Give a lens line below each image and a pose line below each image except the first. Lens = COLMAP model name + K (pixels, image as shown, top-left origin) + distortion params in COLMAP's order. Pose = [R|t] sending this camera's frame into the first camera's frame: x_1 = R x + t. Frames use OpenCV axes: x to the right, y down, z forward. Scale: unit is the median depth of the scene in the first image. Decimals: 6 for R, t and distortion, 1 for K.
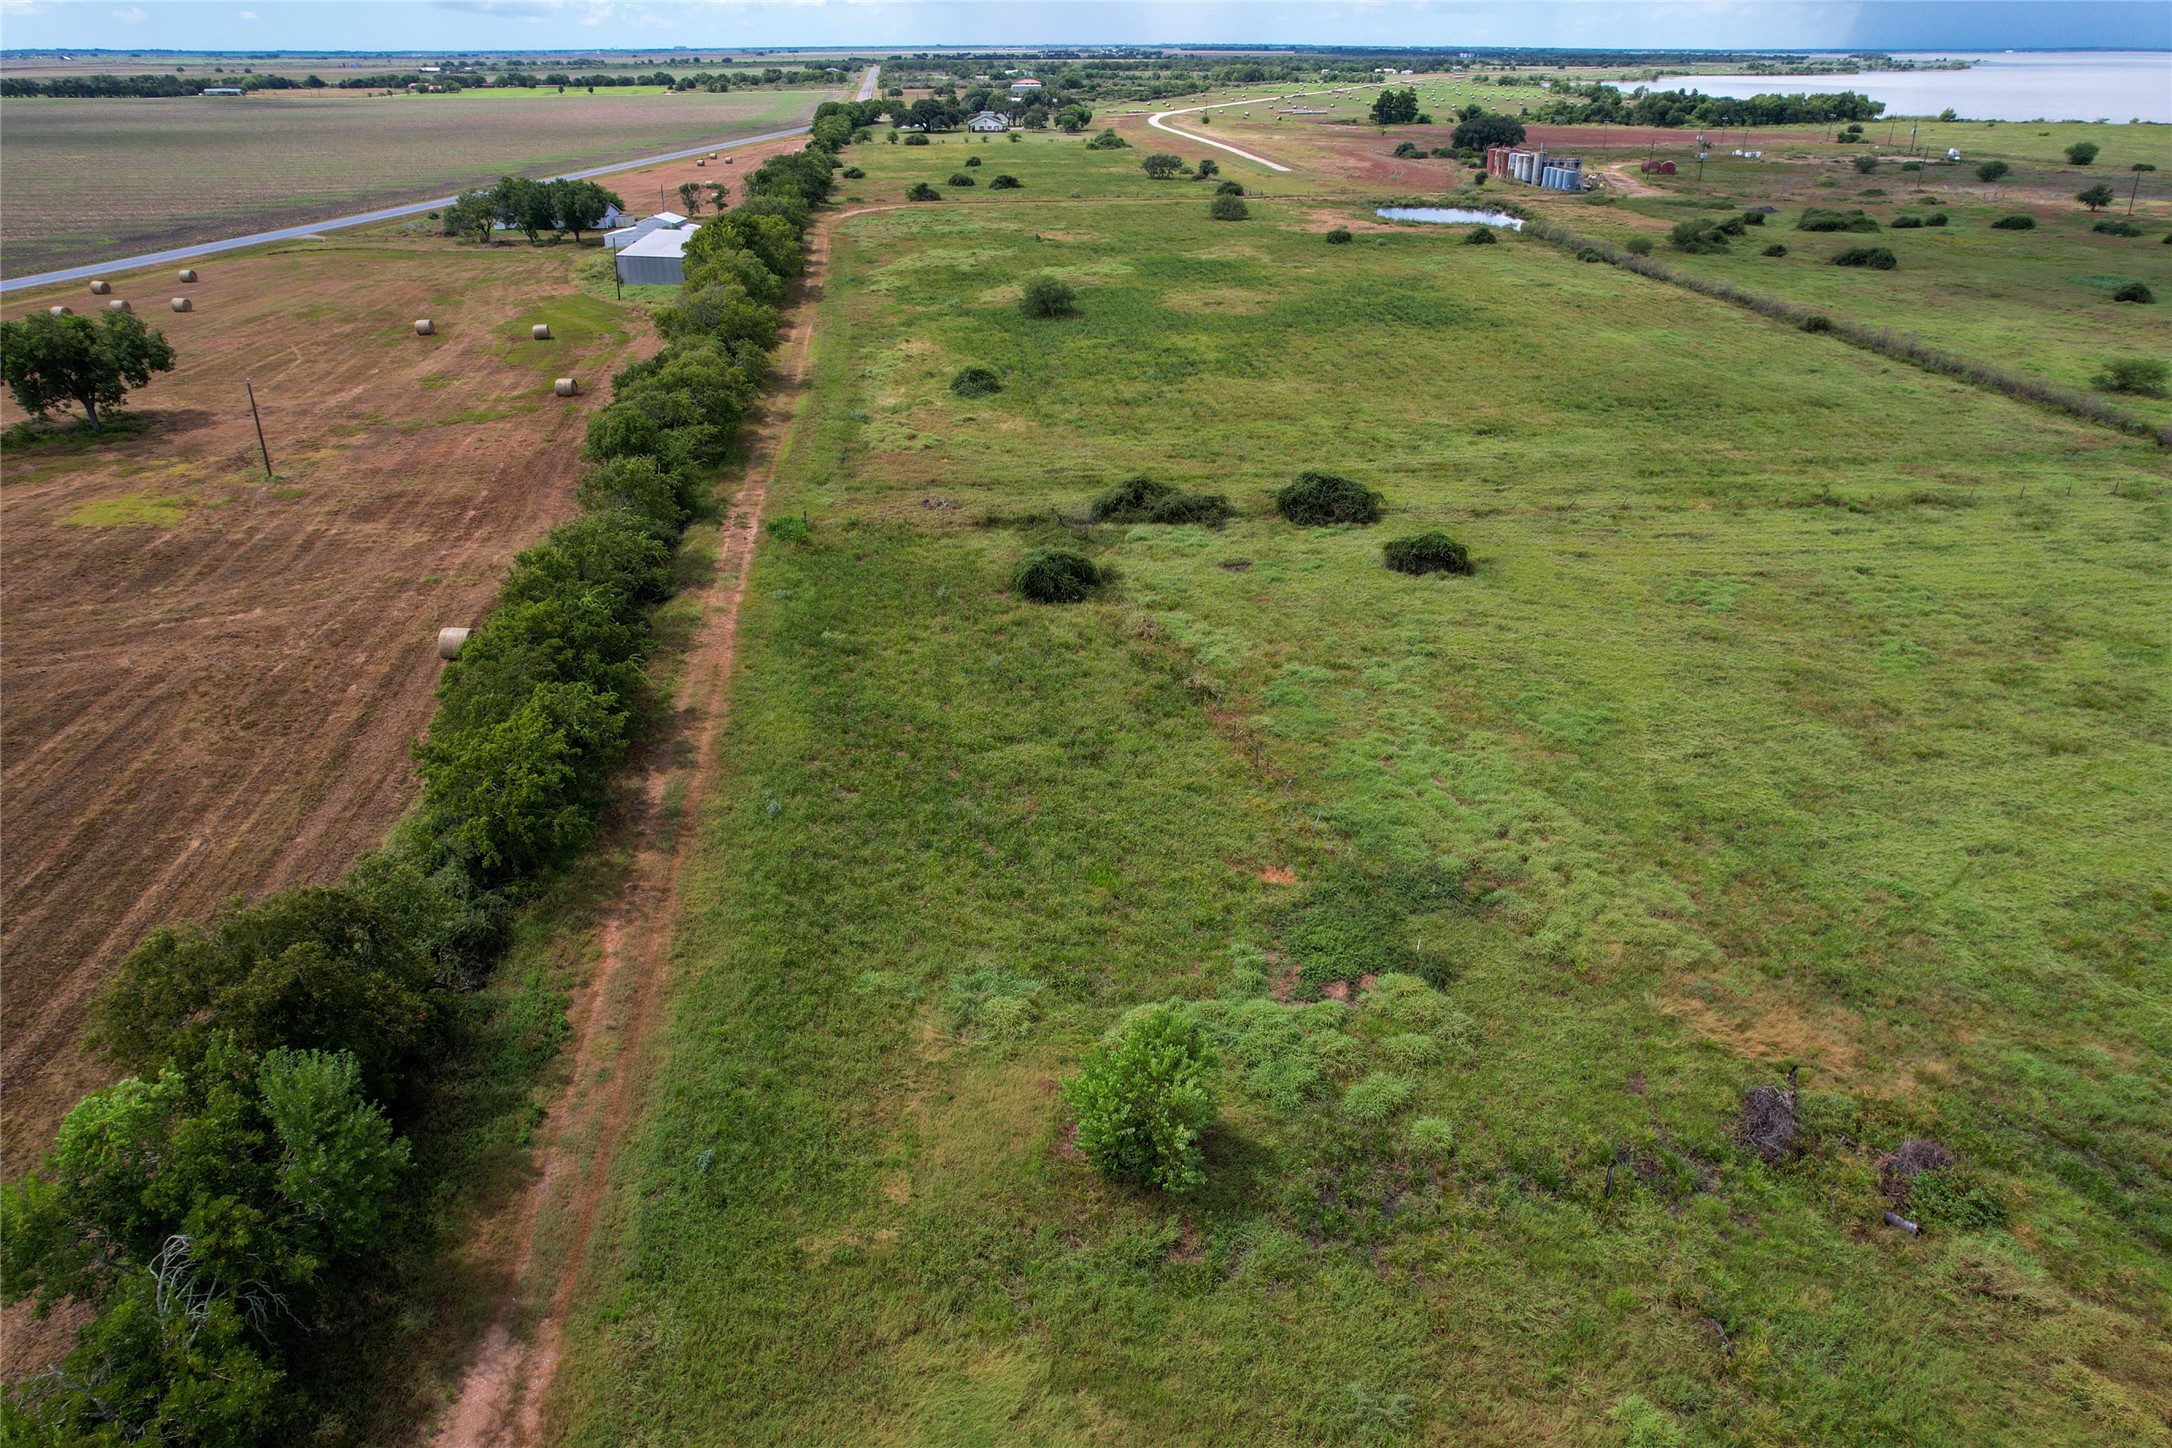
lens RADIAL K [[1392.7, 0, 1093.7], [0, 1392.7, 723.7], [0, 0, 1]] dist [-0.075680, 0.066456]
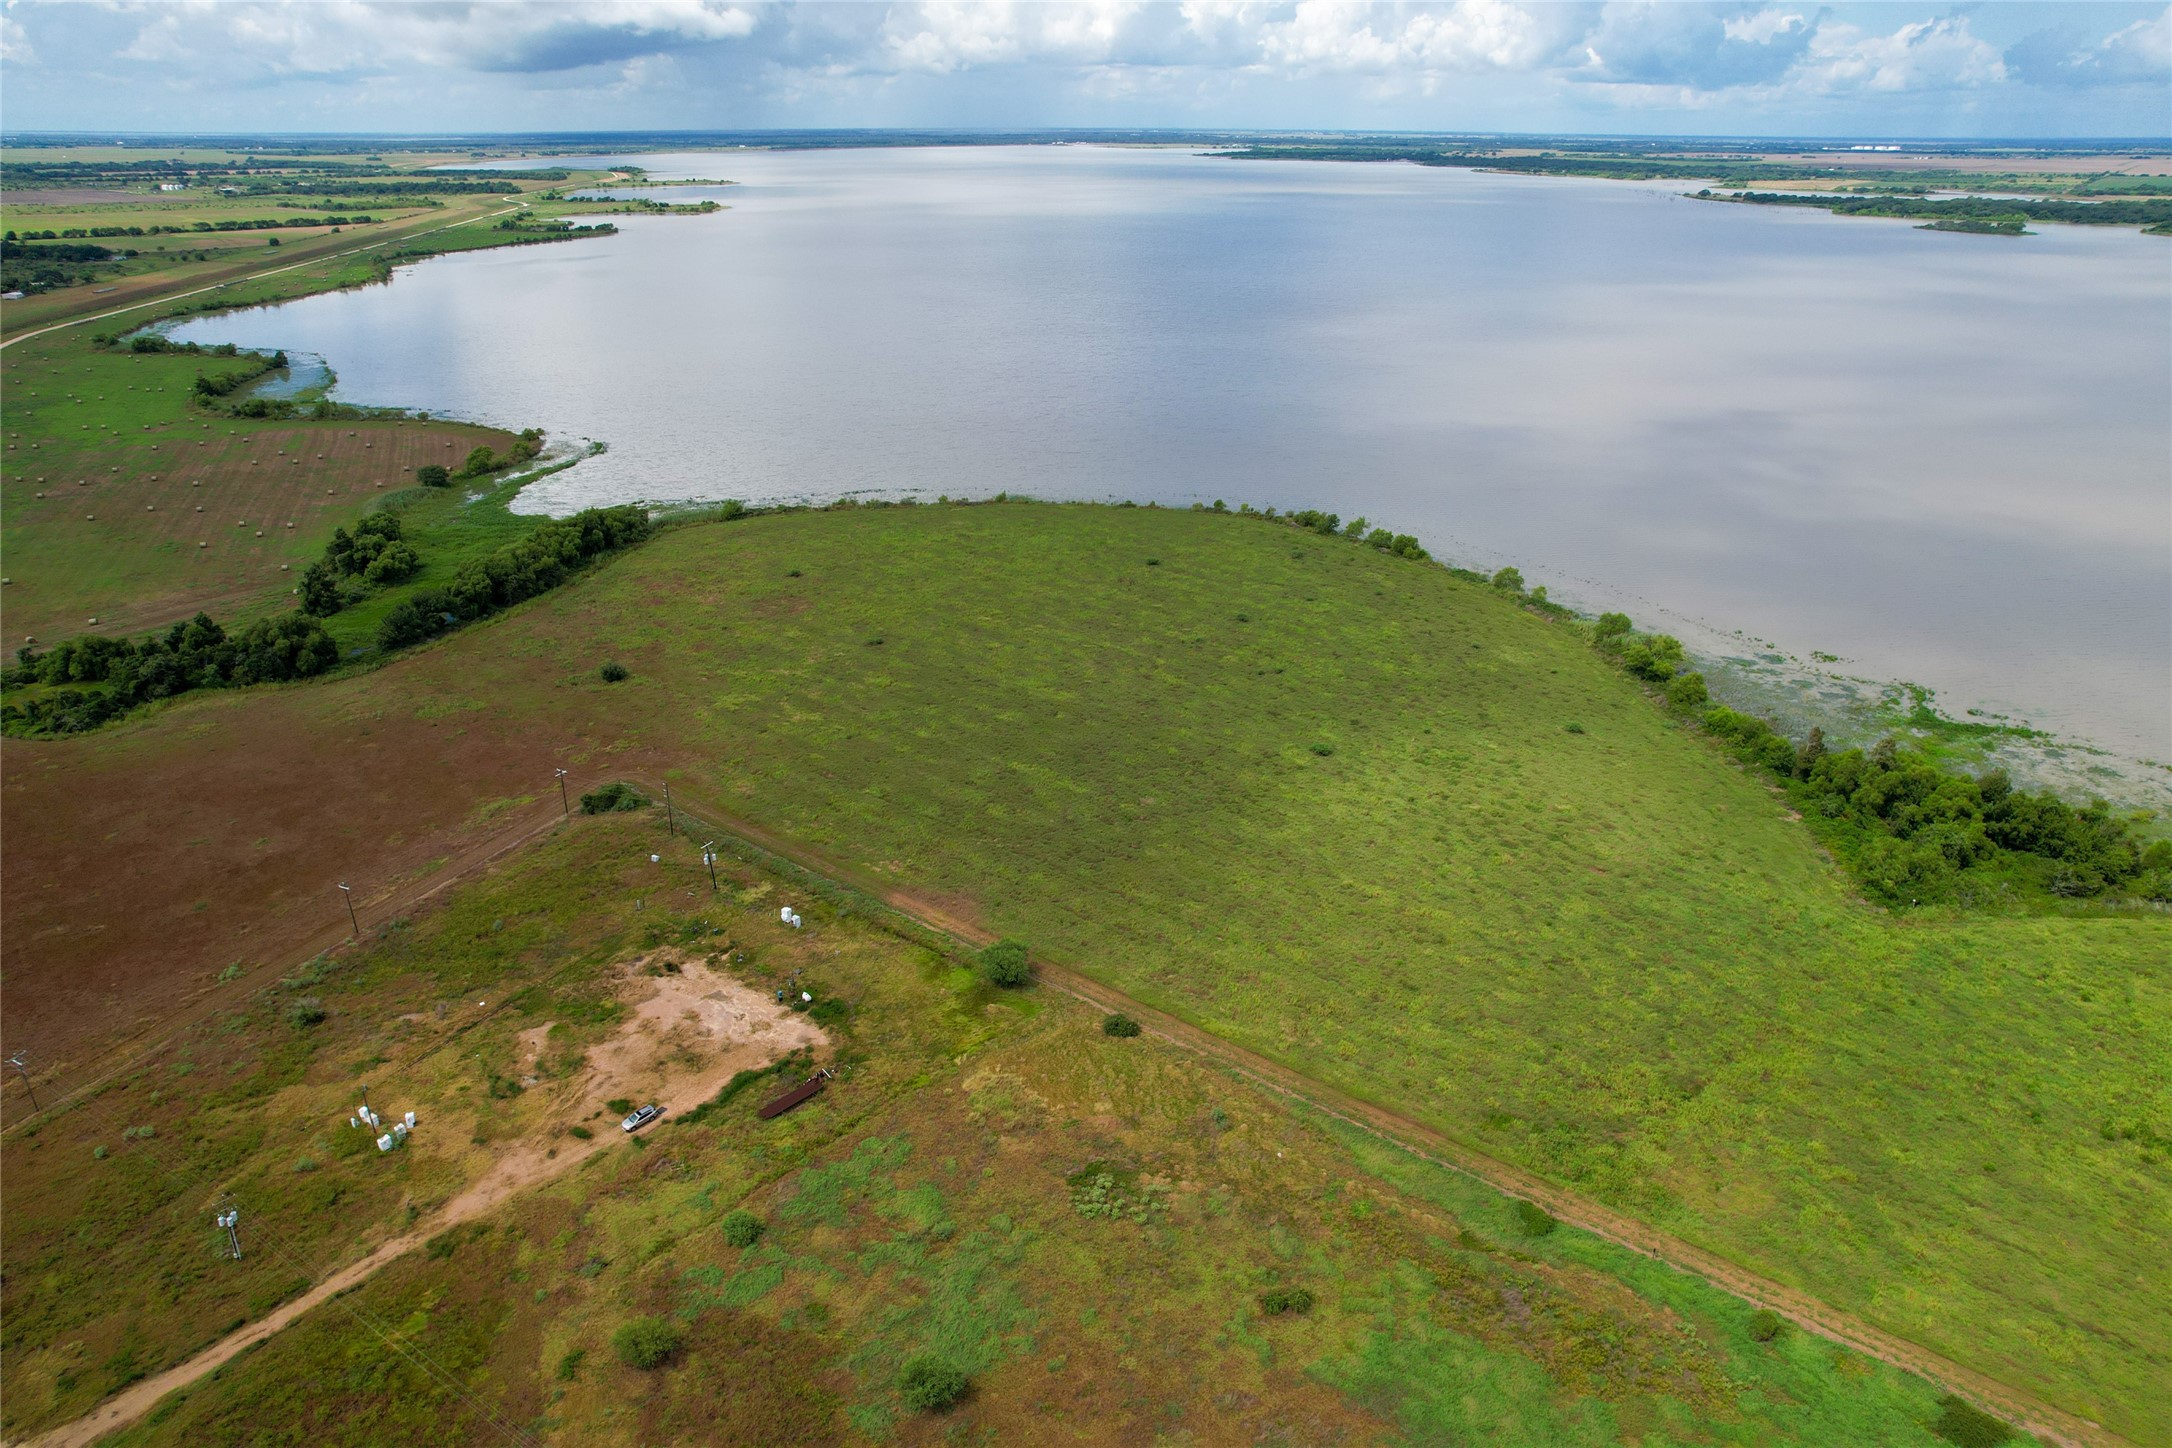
lens RADIAL K [[1392.7, 0, 1093.1], [0, 1392.7, 730.1], [0, 0, 1]] dist [-0.075680, 0.066456]
pose [[0.714843, -0.281231, 0.640241, 0.729619], [0.308350, 0.948517, 0.072364, -0.915068], [-0.627630, 0.145690, 0.764758, 0.943345]]
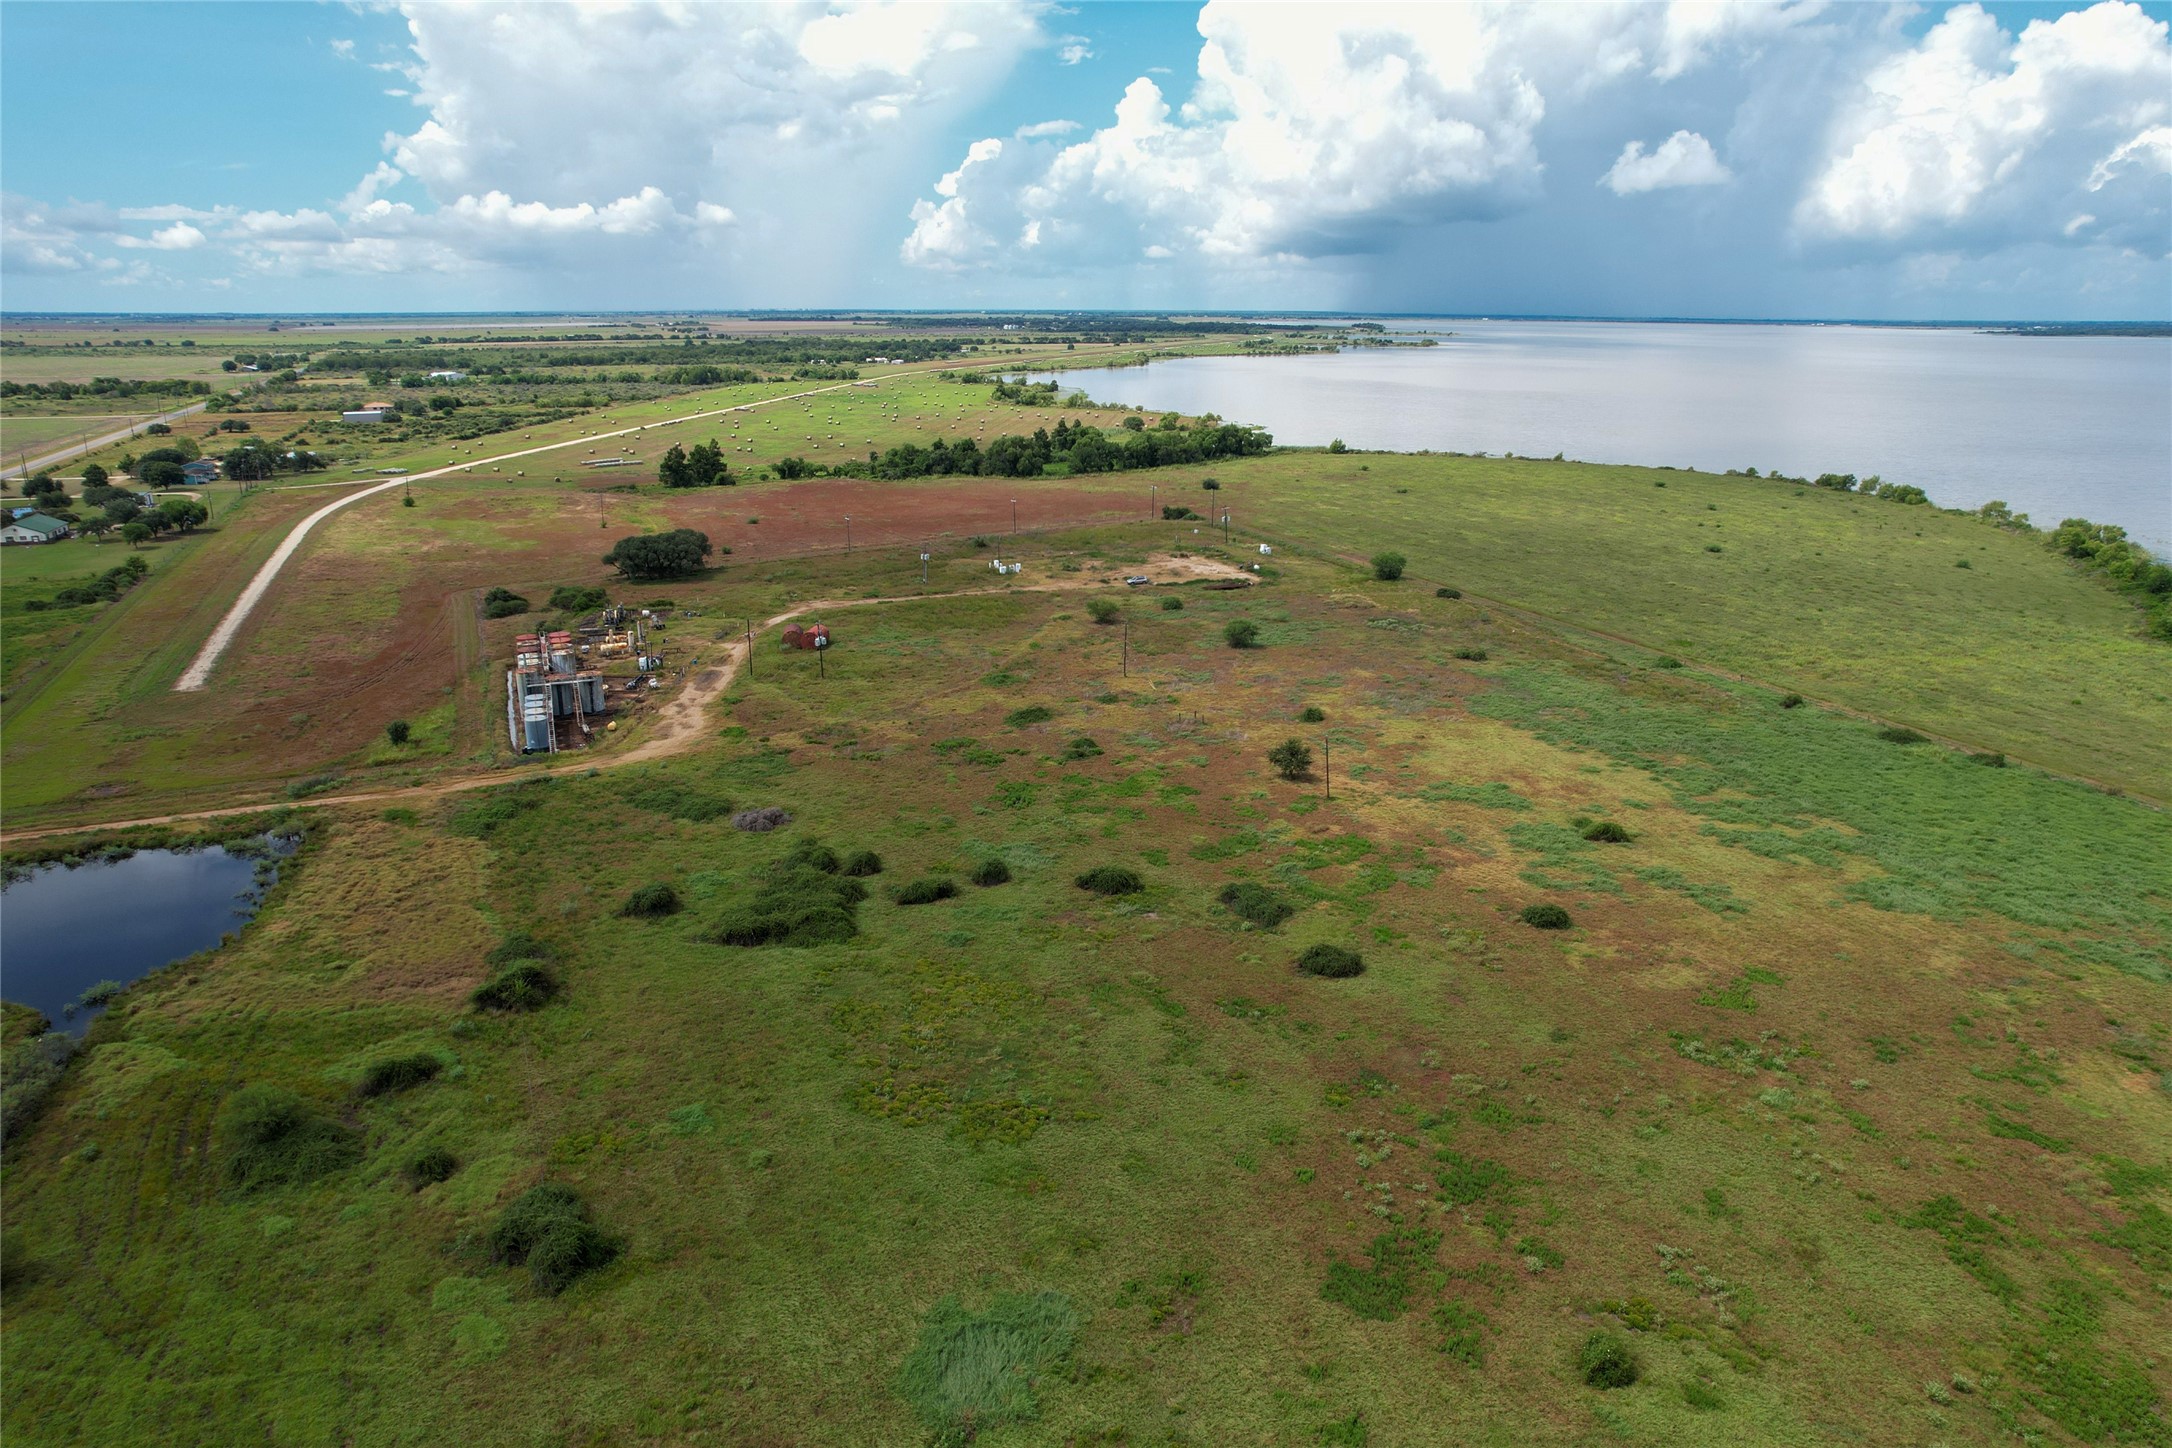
lens RADIAL K [[1392.7, 0, 1089.0], [0, 1392.7, 719.7], [0, 0, 1]] dist [-0.075680, 0.066456]
pose [[0.964576, -0.071341, 0.253976, 0.591930], [0.113258, 0.981489, -0.154444, -0.386255], [-0.238257, 0.177738, 0.954800, 0.494851]]
